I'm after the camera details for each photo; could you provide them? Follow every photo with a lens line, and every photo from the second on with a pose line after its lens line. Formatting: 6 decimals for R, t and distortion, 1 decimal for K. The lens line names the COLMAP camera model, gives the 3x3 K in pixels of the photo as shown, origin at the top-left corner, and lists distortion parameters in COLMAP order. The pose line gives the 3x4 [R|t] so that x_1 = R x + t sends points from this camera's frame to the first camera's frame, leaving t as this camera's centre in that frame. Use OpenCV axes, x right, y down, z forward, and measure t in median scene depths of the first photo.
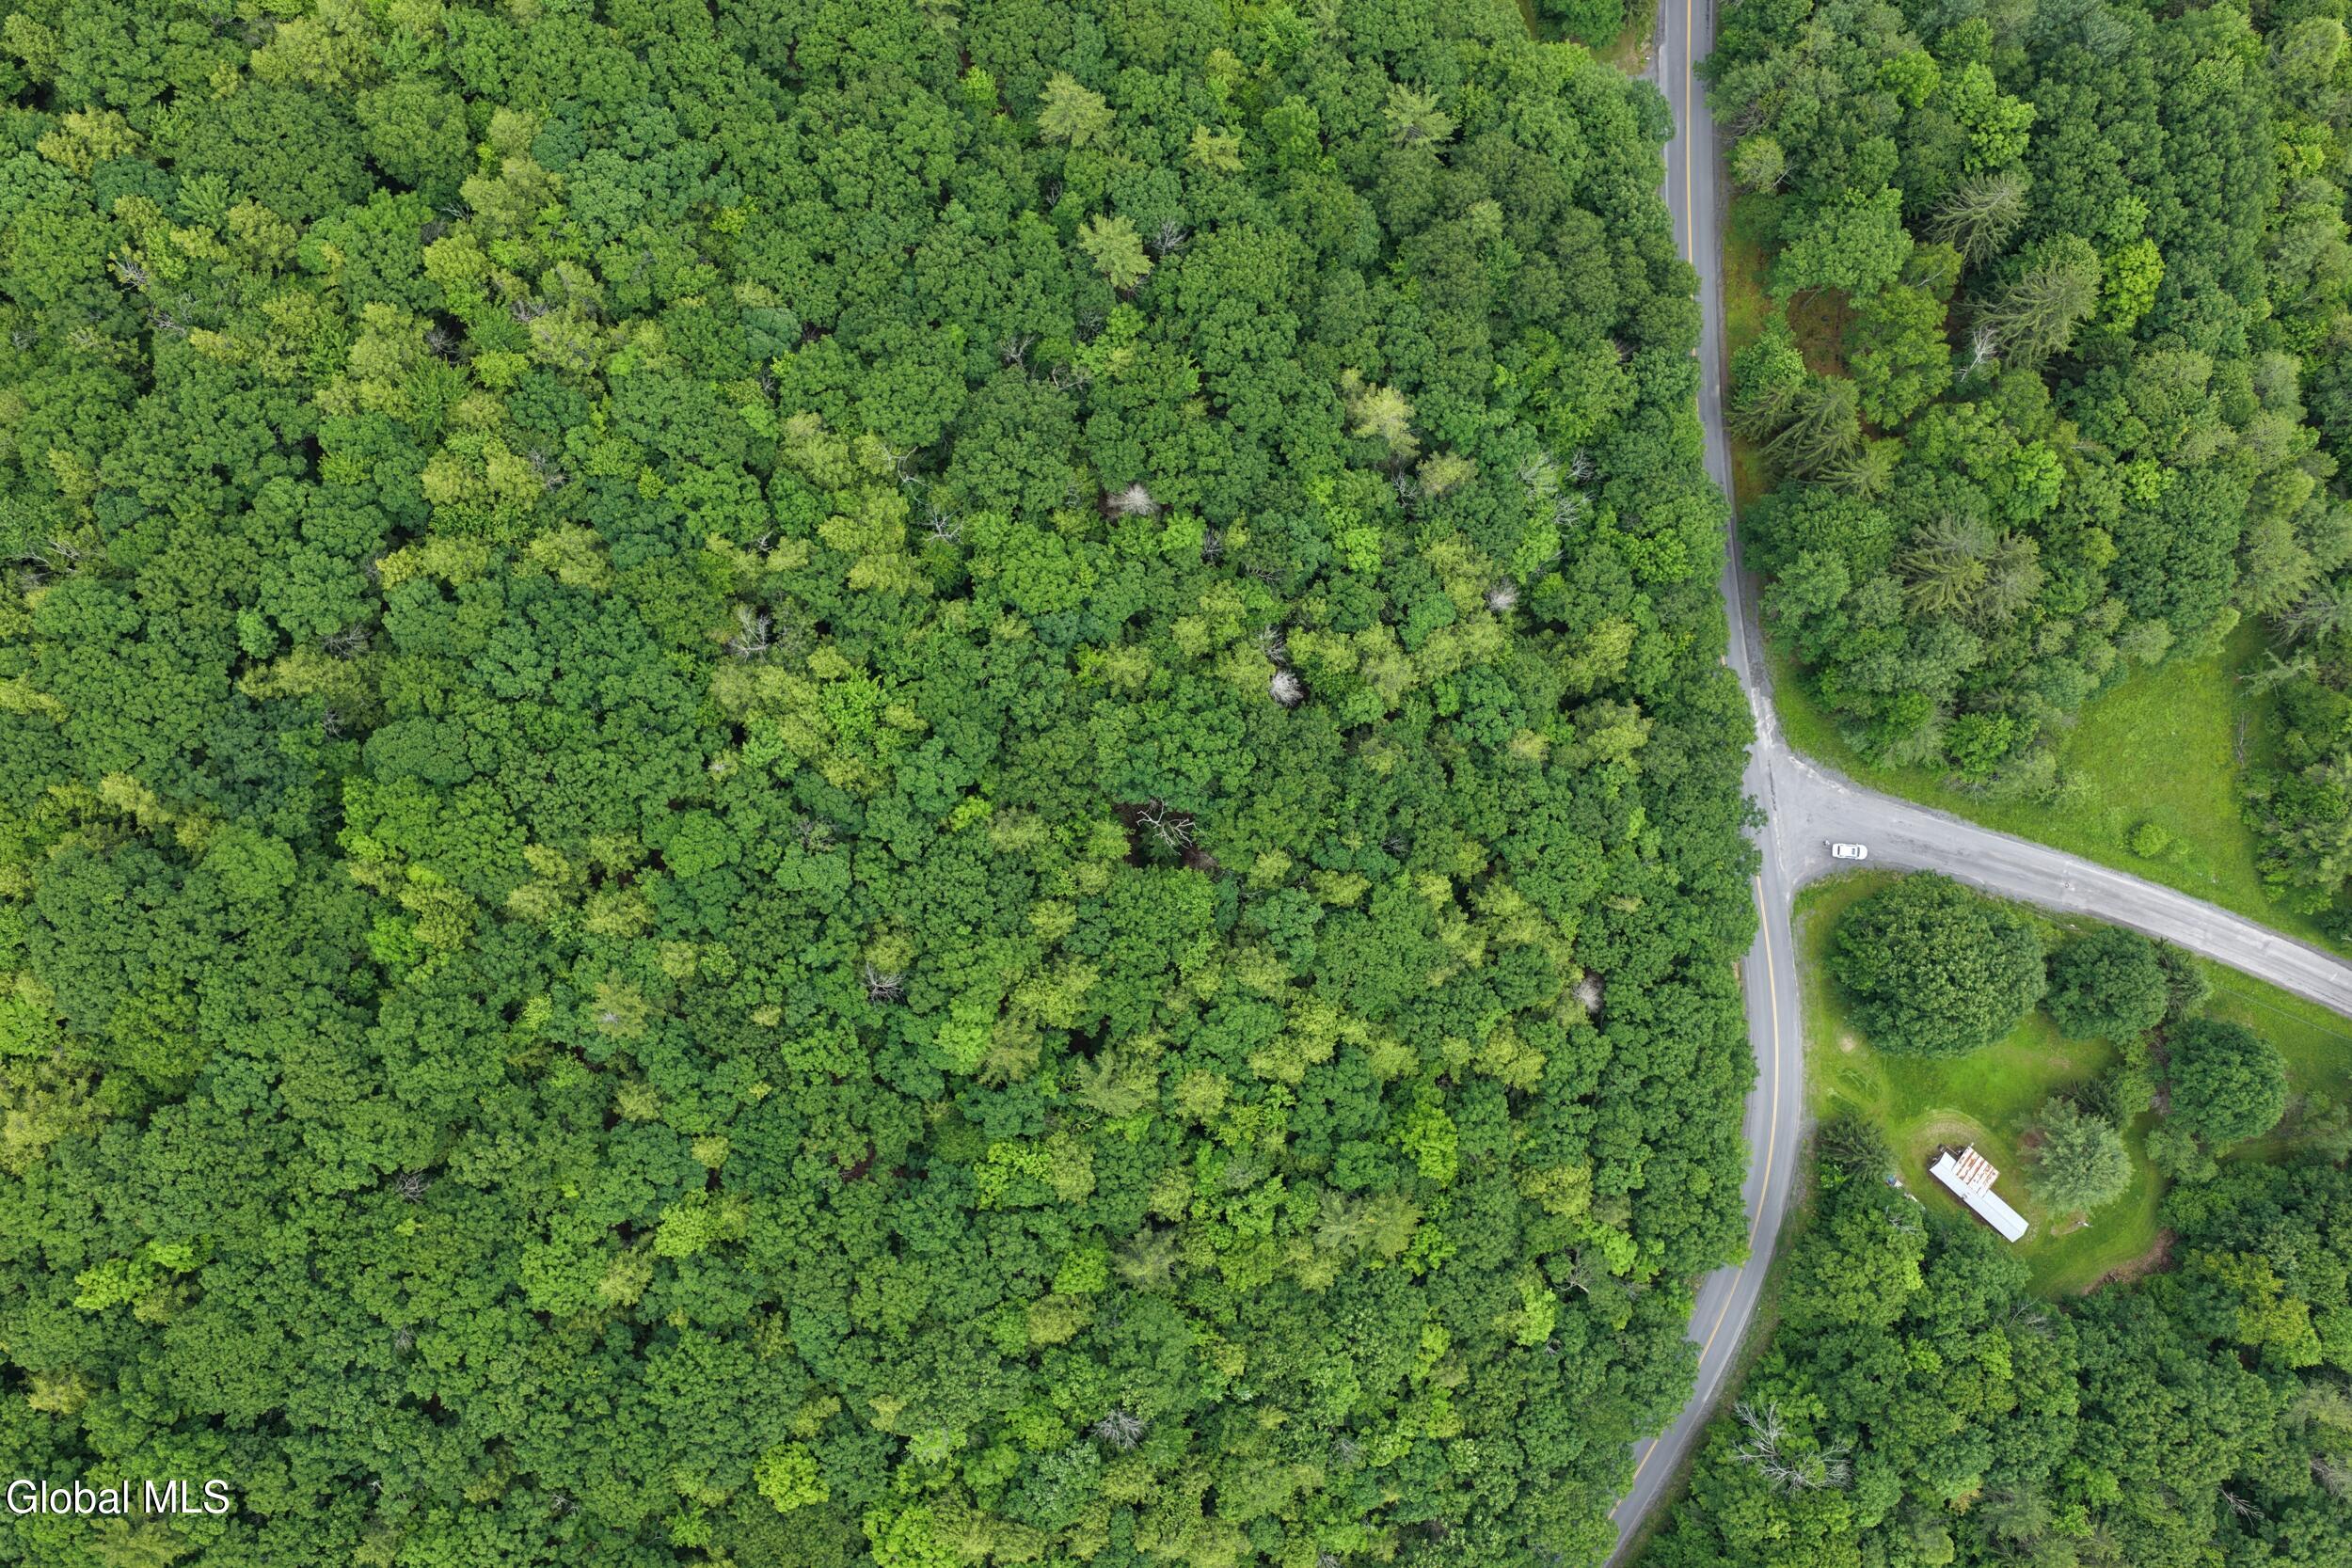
lens RADIAL K [[1938.2, 0, 1176.6], [0, 1938.2, 780.2], [0, 0, 1]] dist [-0.011398, 0.036431]
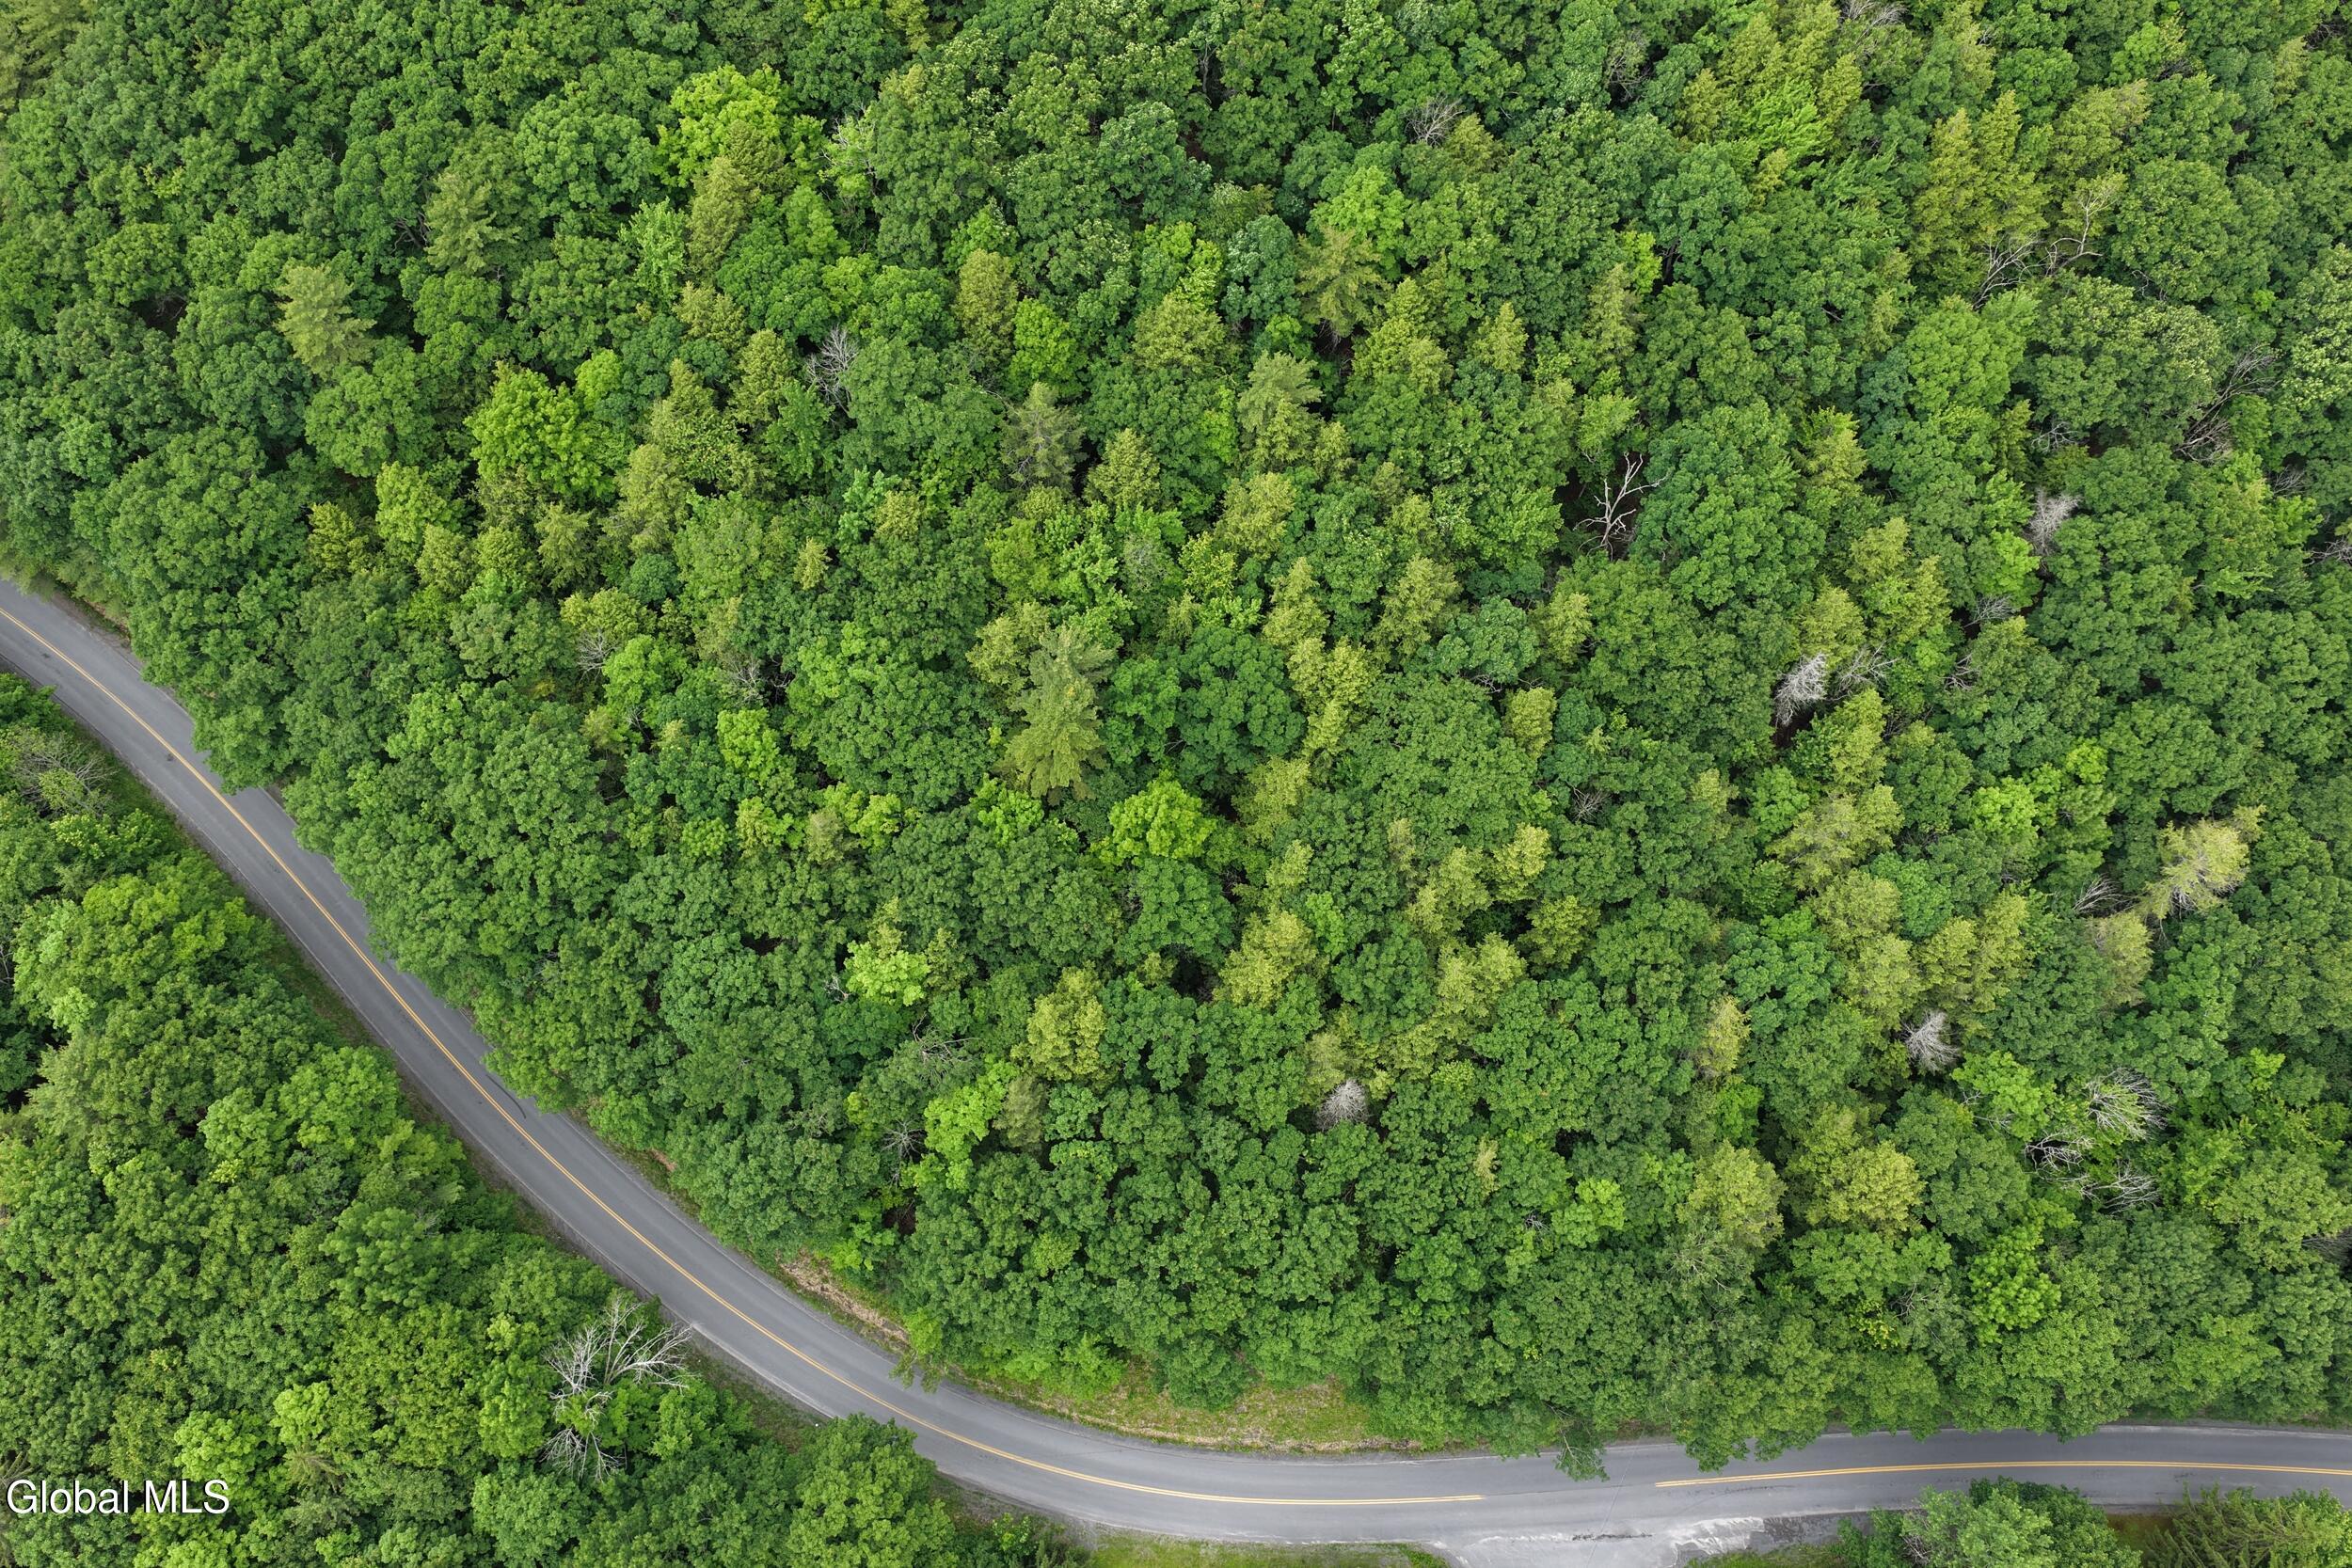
lens RADIAL K [[1938.2, 0, 1179.8], [0, 1938.2, 771.1], [0, 0, 1]] dist [-0.011398, 0.036431]
pose [[-0.072024, 0.917163, -0.391949, 0.395158], [-0.997066, -0.055990, 0.052201, 0.147739], [0.025931, 0.394559, 0.918505, 0.362107]]
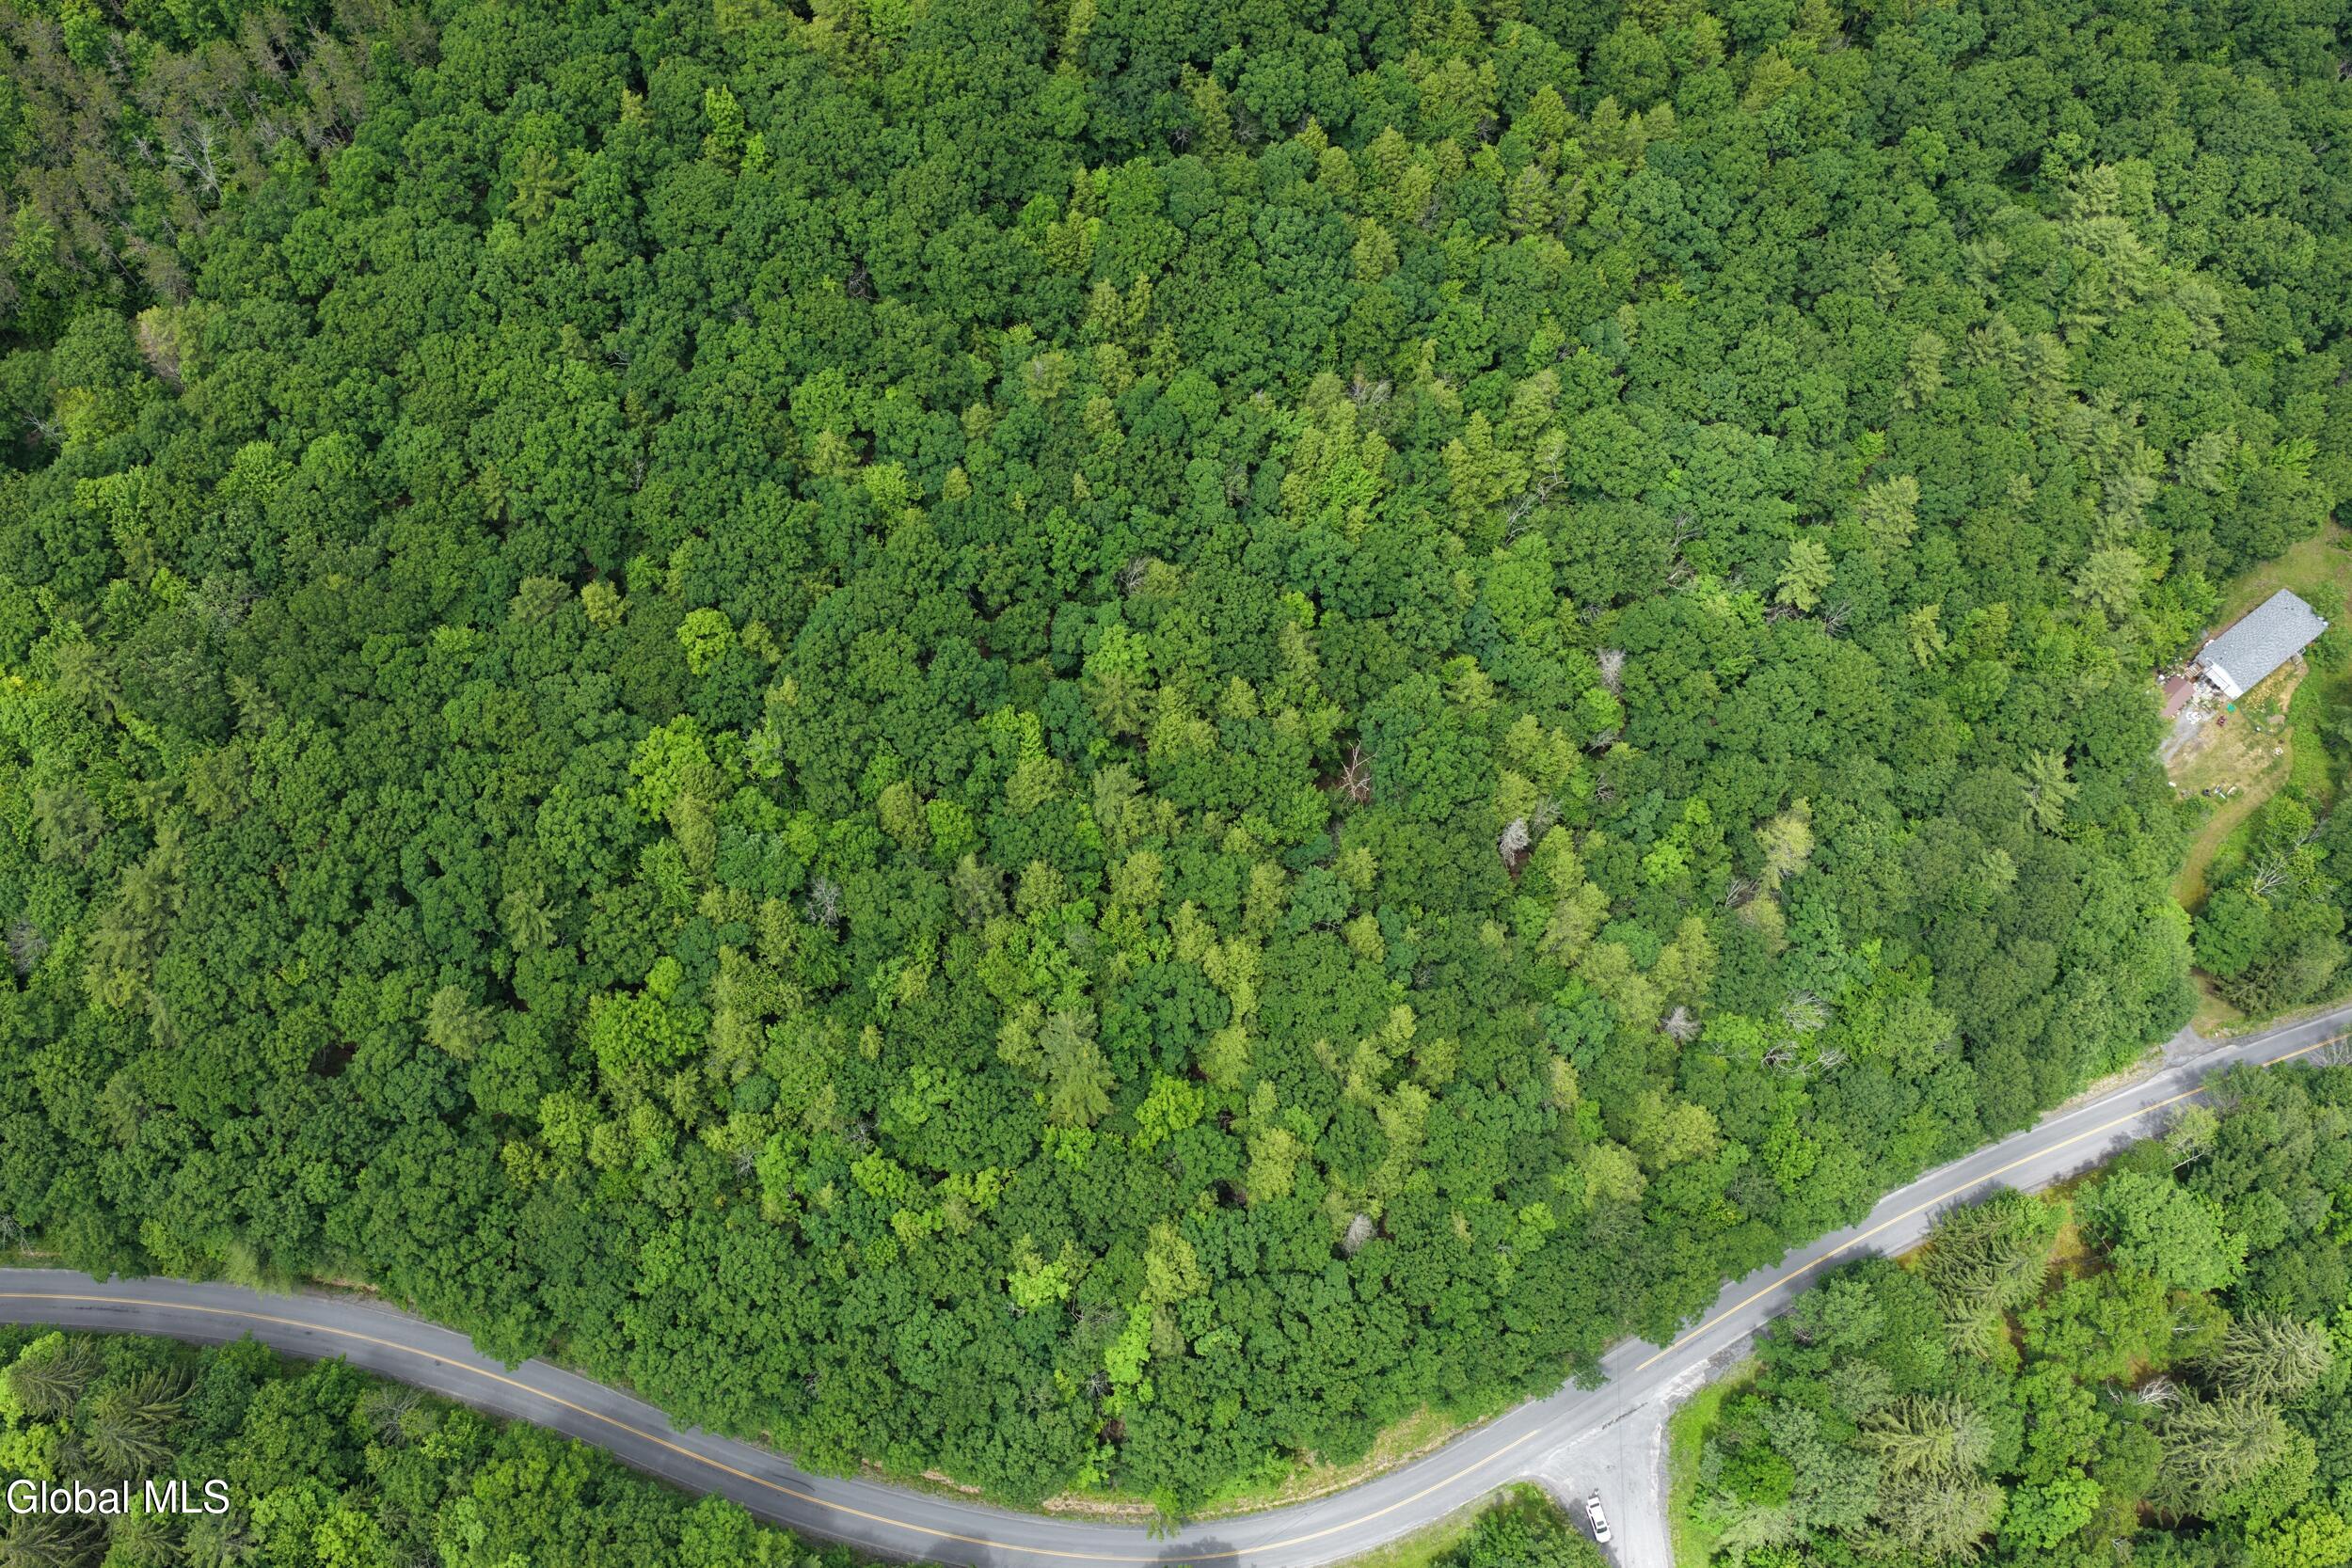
lens RADIAL K [[1938.2, 0, 1176.0], [0, 1938.2, 767.8], [0, 0, 1]] dist [-0.011398, 0.036431]
pose [[0.360397, 0.849356, -0.385628, 0.381062], [-0.932403, 0.340066, -0.122393, 0.253154], [0.027184, 0.403670, 0.914501, 0.000093]]
